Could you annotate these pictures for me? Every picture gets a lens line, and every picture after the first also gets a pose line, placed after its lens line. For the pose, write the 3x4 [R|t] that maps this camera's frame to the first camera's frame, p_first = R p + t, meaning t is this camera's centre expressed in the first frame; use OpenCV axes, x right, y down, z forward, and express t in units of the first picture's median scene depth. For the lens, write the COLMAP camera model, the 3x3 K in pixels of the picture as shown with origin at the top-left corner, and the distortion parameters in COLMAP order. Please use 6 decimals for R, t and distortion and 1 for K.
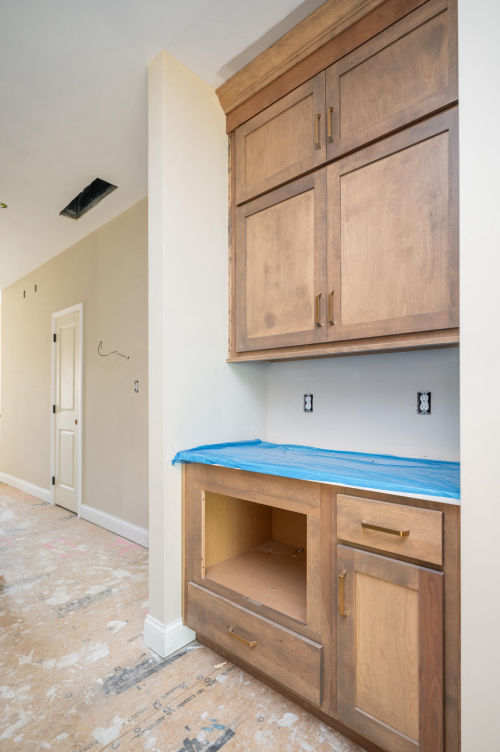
lens RADIAL K [[382.0, 0, 252.0], [0, 382.0, 396.8], [0, 0, 1]] dist [0.001686, 0.000261]
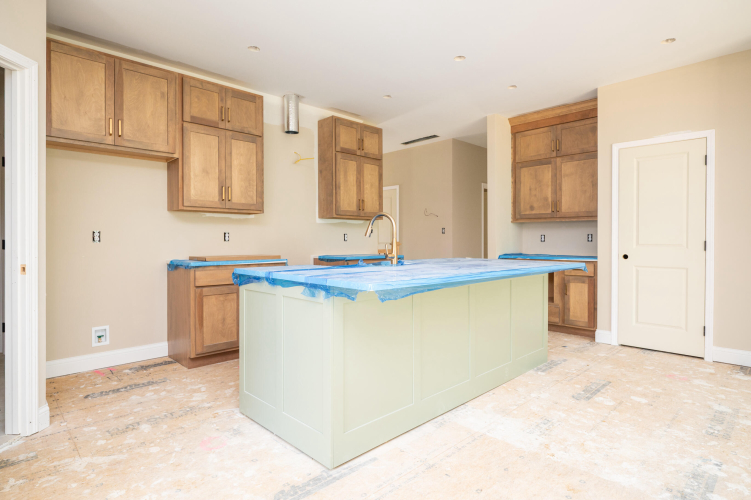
lens RADIAL K [[404.2, 0, 374.0], [0, 404.2, 242.1], [0, 0, 1]] dist [-0.002346, -0.000322]
pose [[0.997129, -0.000999, -0.075719, -0.907493], [0.002339, 0.999842, 0.017611, -0.010060], [0.075689, -0.017737, 0.996974, -2.080252]]
